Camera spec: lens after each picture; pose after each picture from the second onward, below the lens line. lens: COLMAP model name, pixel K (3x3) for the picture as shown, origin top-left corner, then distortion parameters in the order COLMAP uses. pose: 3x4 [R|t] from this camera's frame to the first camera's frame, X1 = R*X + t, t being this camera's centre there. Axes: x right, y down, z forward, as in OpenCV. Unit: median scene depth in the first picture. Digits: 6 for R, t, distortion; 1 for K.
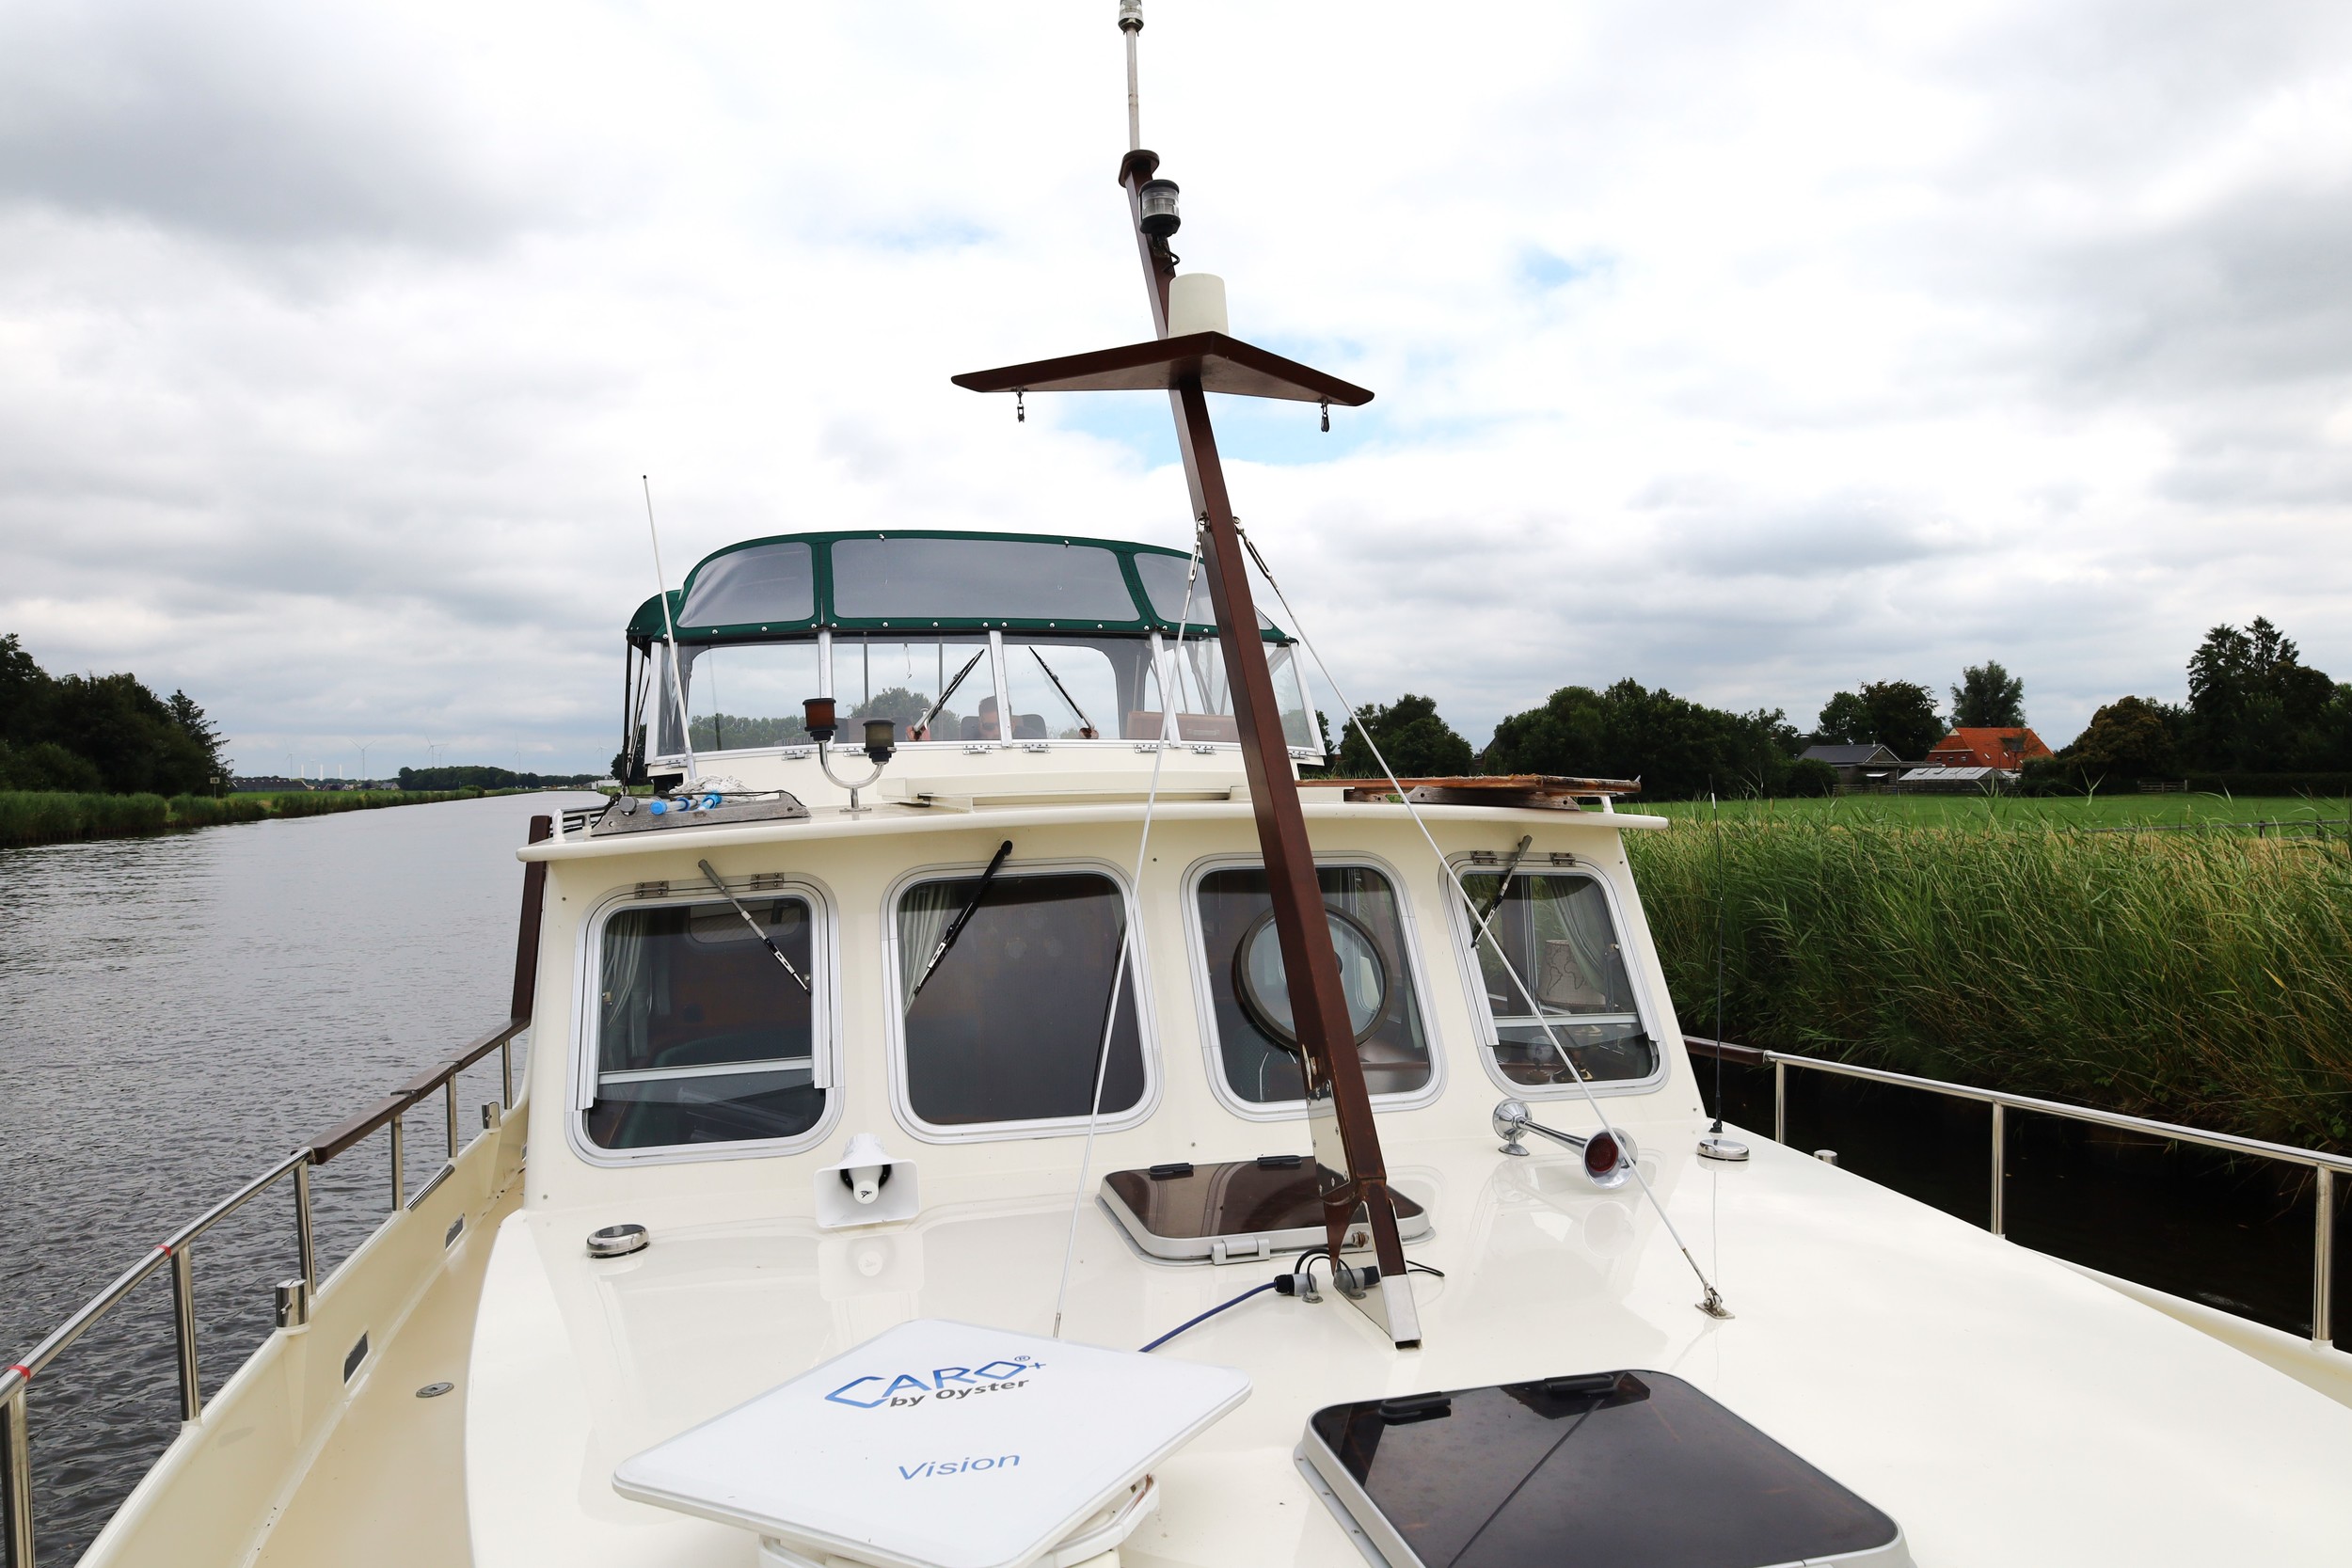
lens RADIAL K [[1599.7, 0, 1176.0], [0, 1599.7, 784.0], [0, 0, 1]] dist [-0.002373, -0.002714]
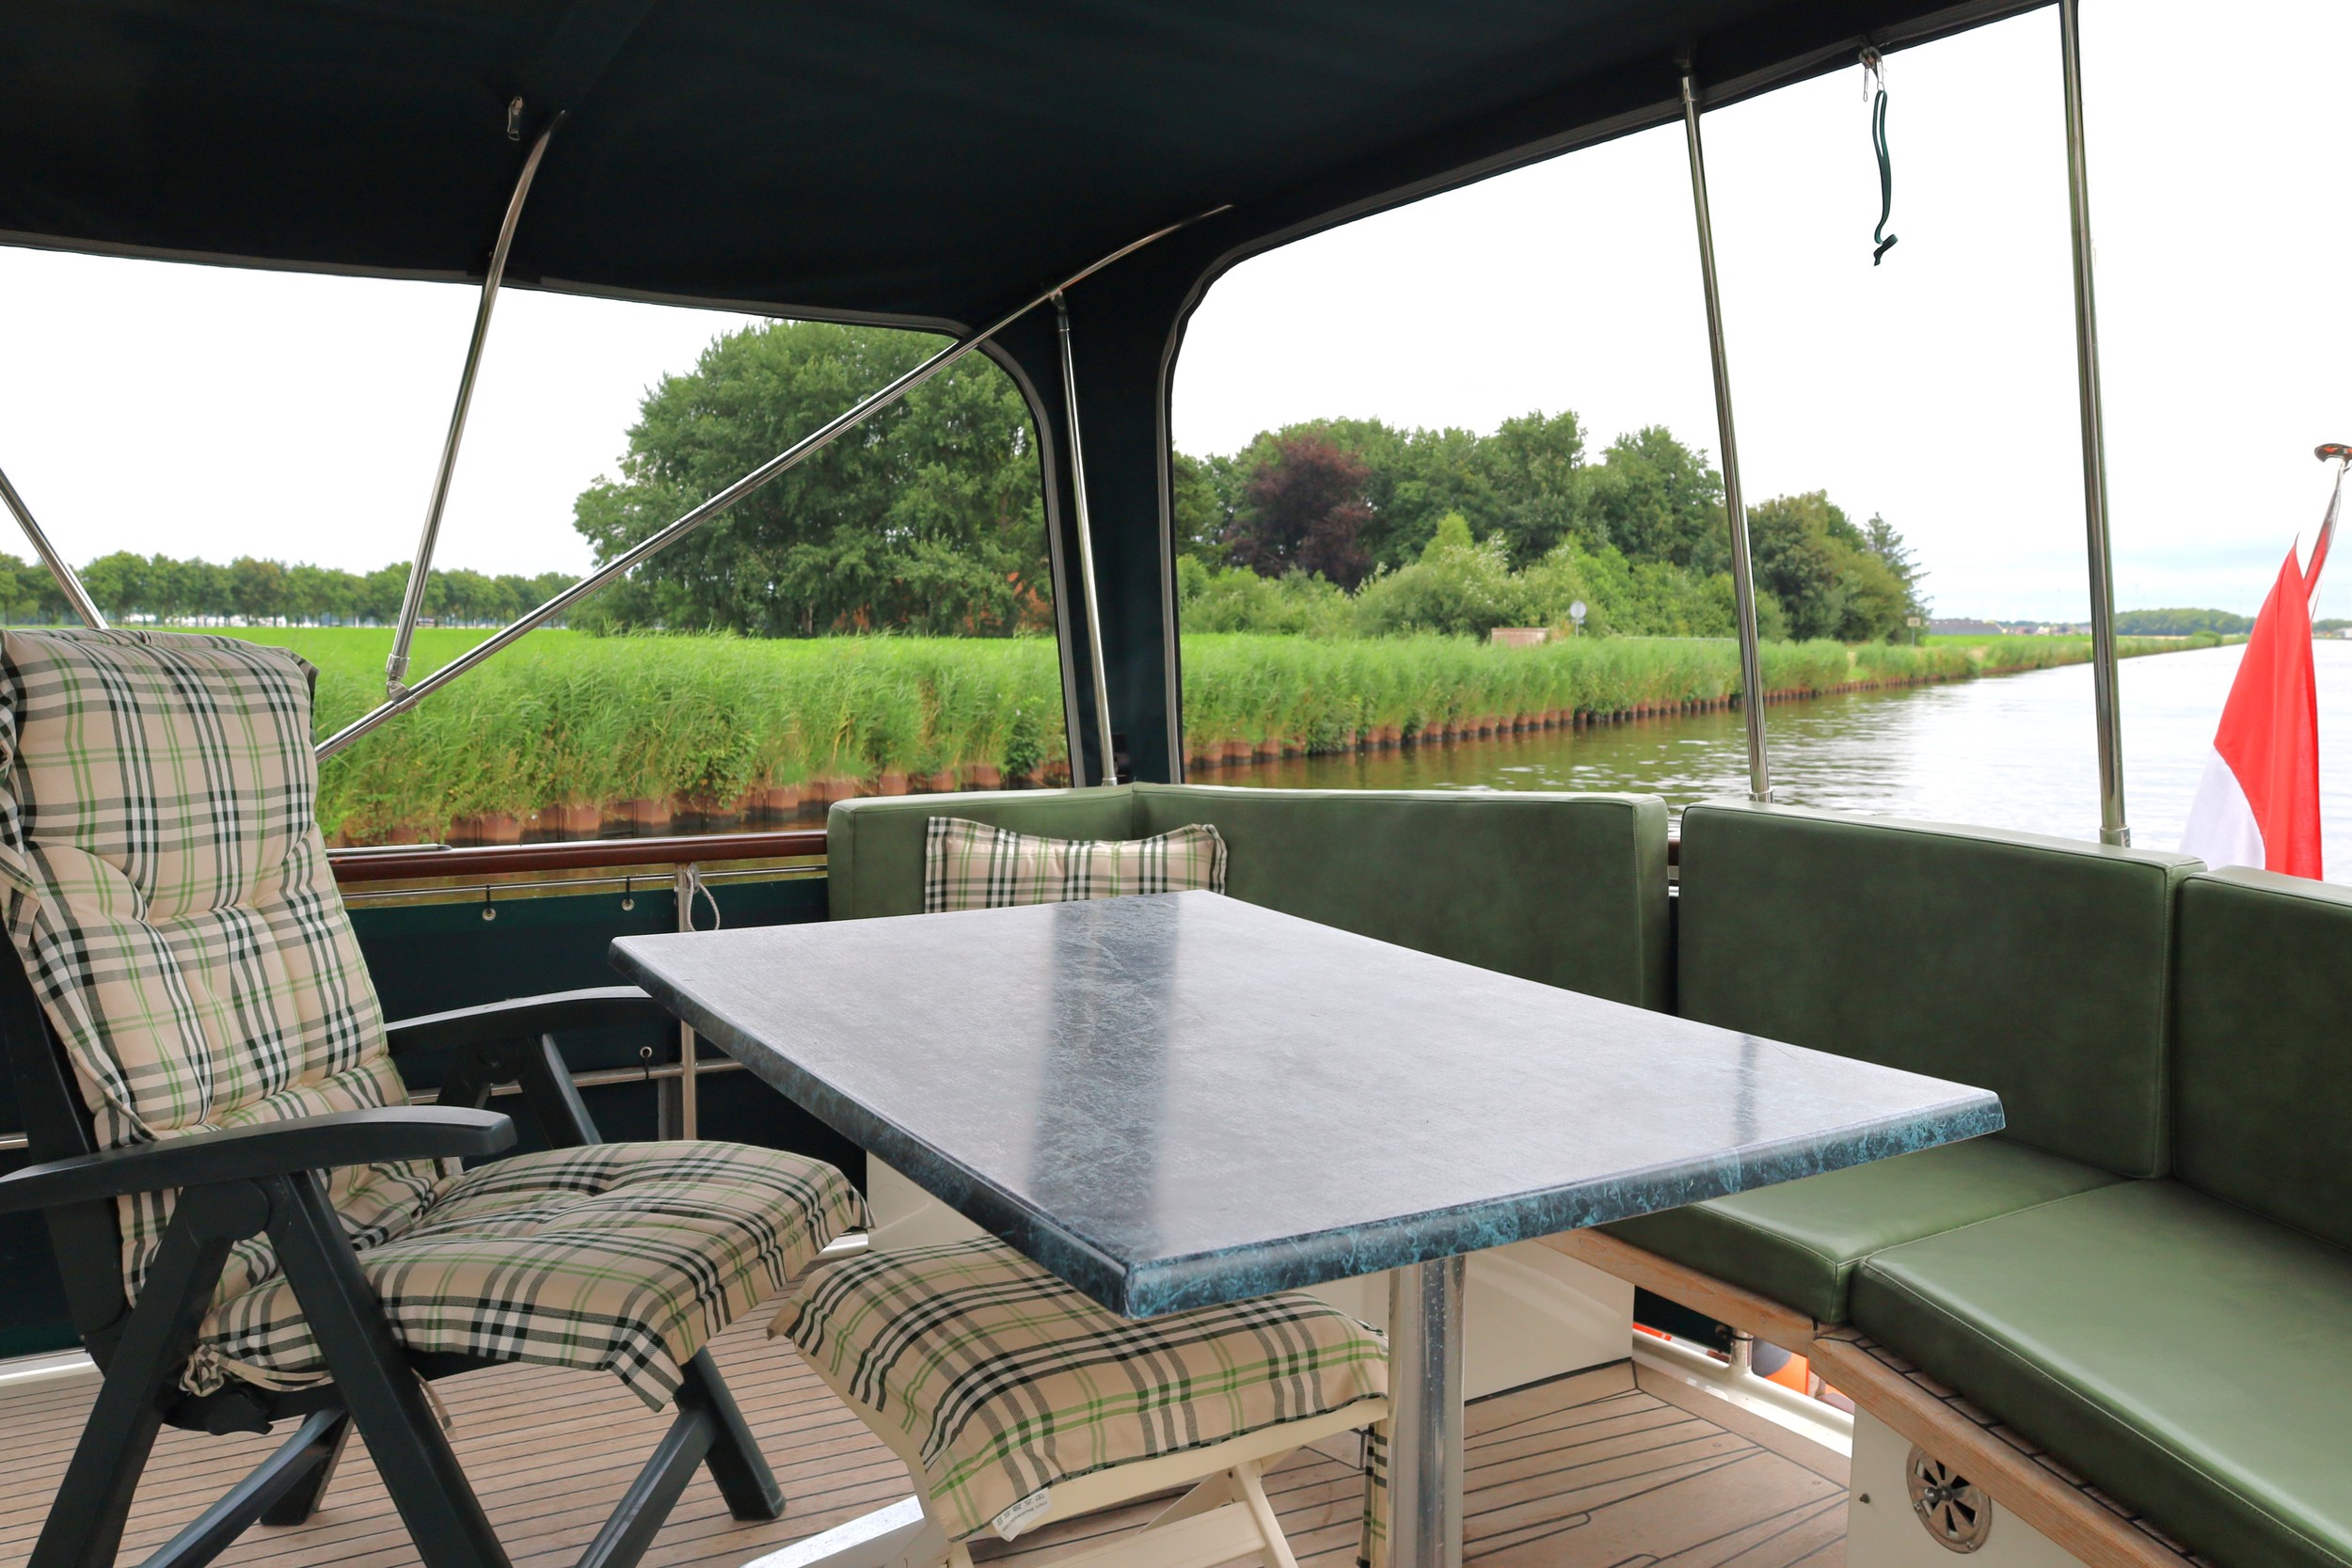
lens RADIAL K [[1678.4, 0, 1175.3], [0, 1678.4, 791.2], [0, 0, 1]] dist [-0.009929, 0.001061]
pose [[0.582193, 0.092433, -0.807779, -0.138363], [-0.012960, 0.994445, 0.104452, -0.000840], [0.812947, -0.050342, 0.580157, 0.221495]]
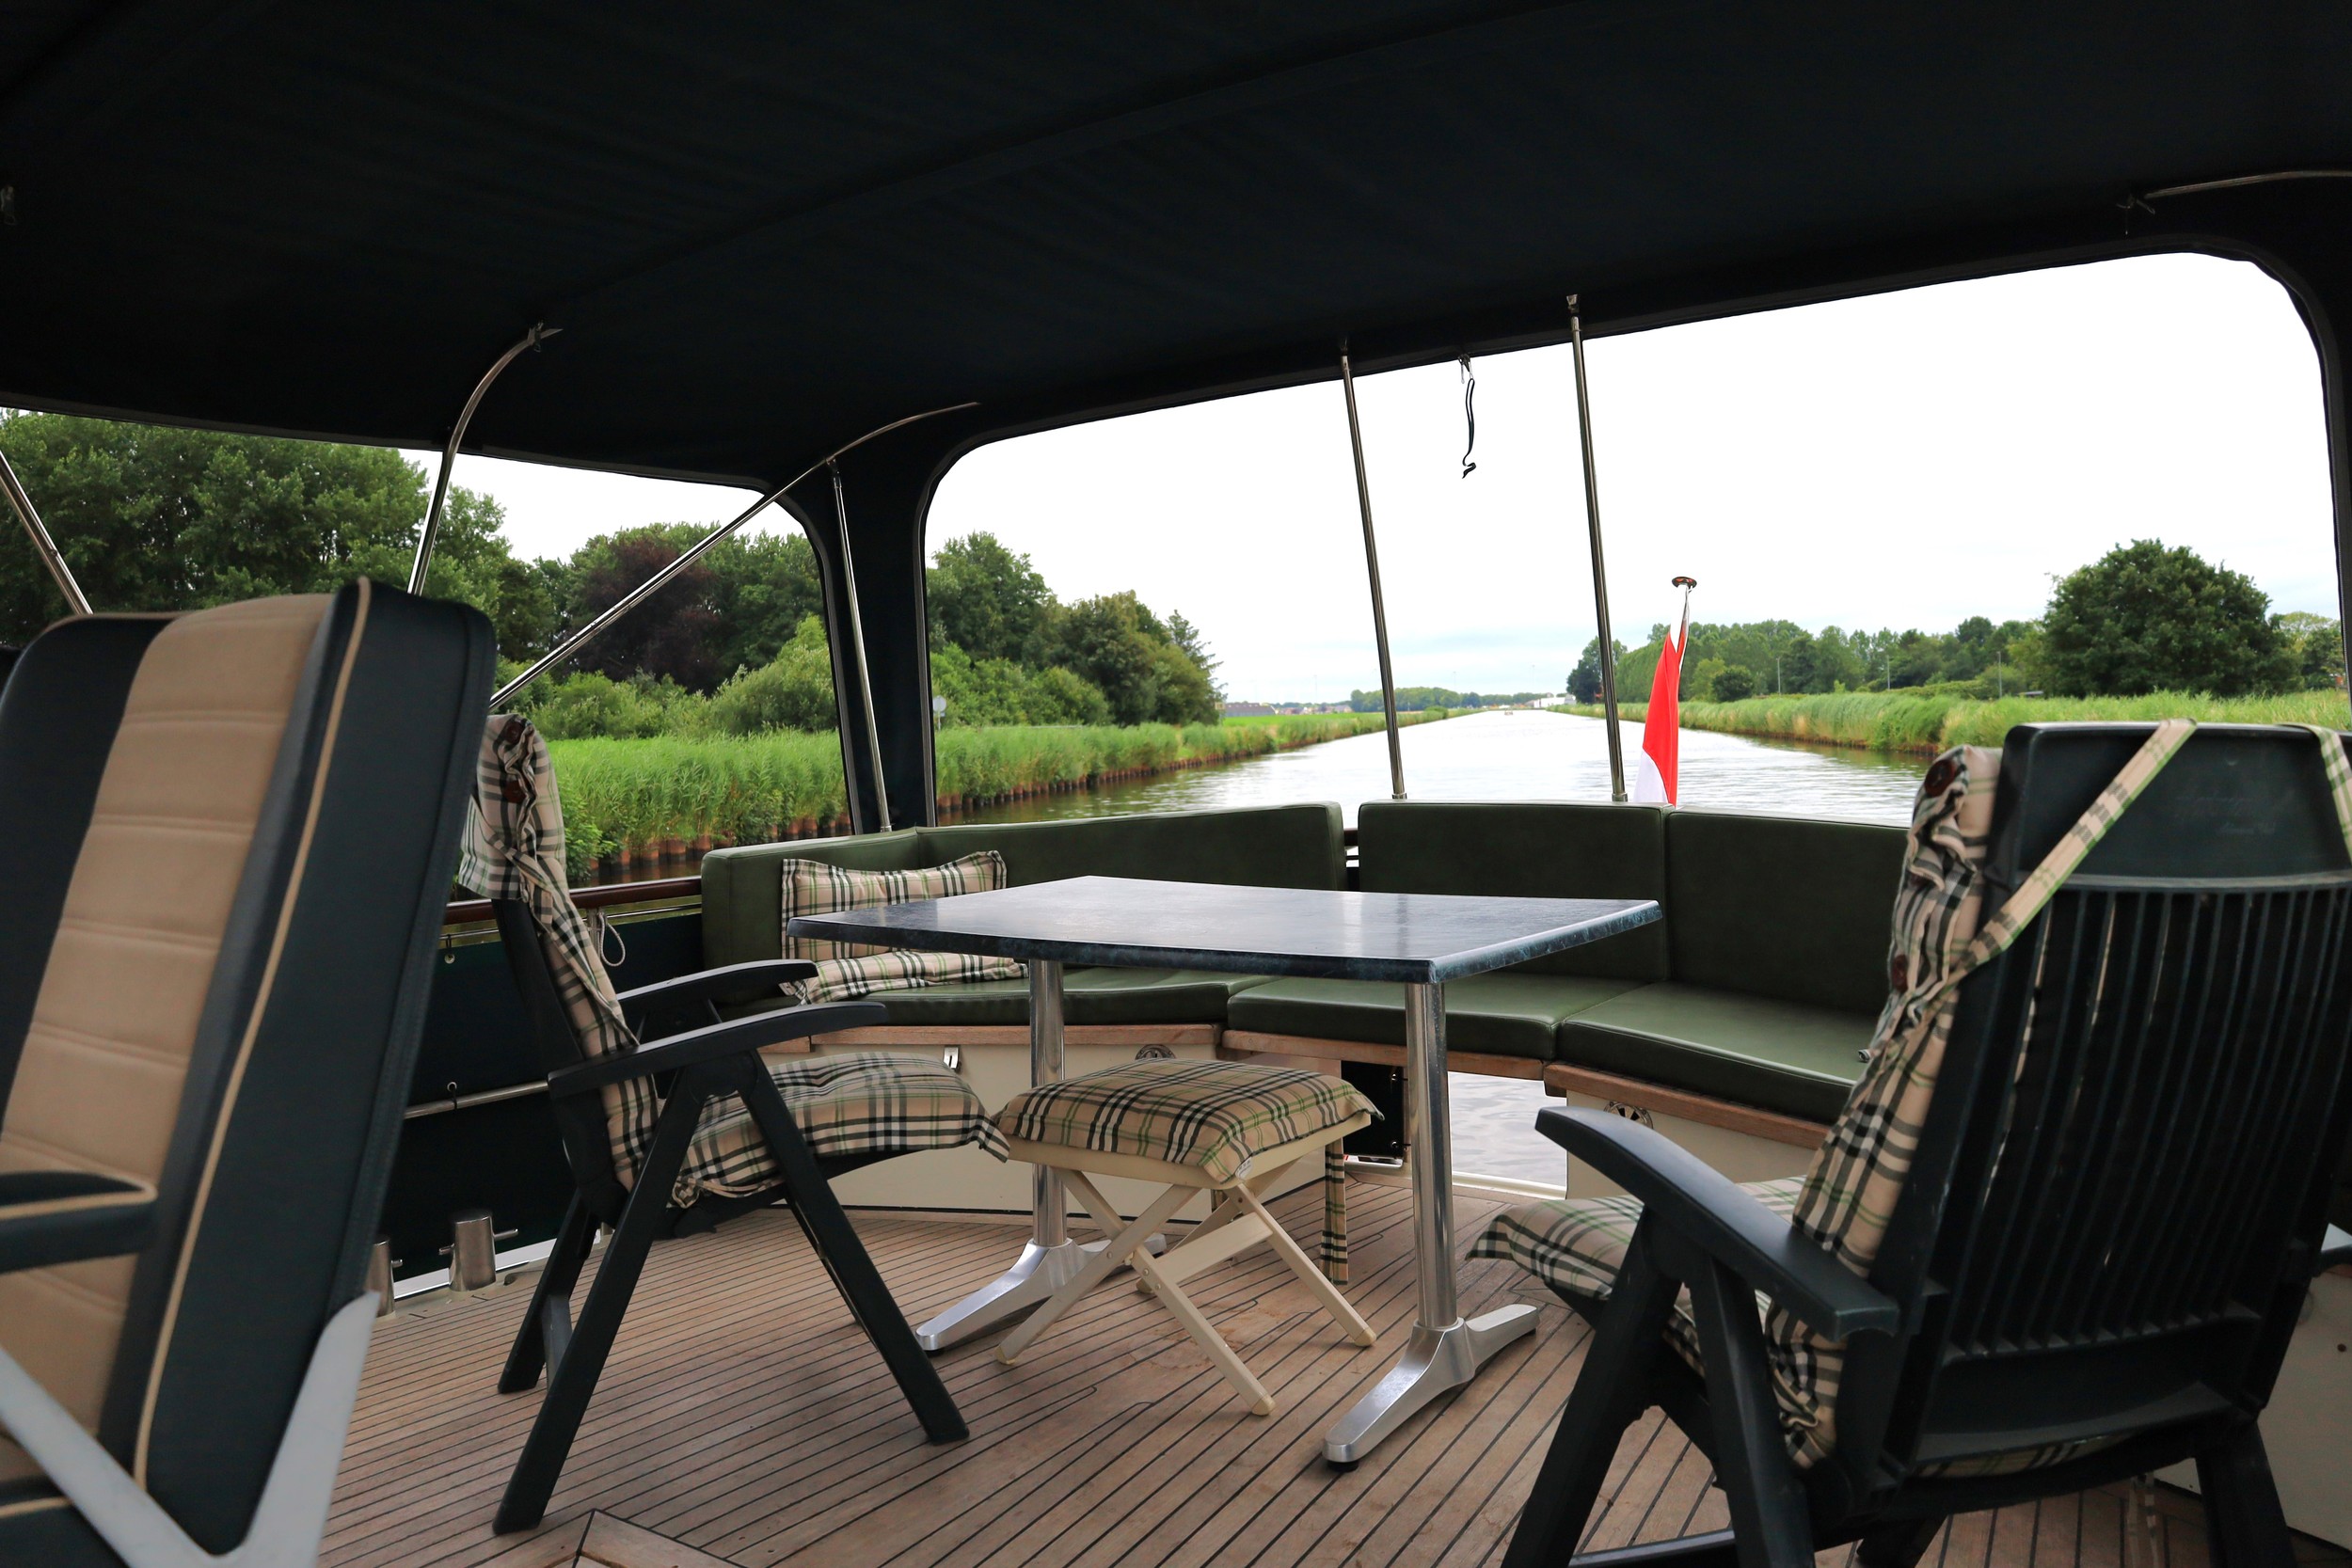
lens RADIAL K [[1661.2, 0, 1180.3], [0, 1661.2, 731.9], [0, 0, 1]] dist [-0.035543, 0.050191]
pose [[0.852771, -0.011568, -0.522156, -0.137385], [0.021540, 0.999683, 0.013030, -0.000293], [0.521840, -0.022359, 0.852750, 0.204715]]
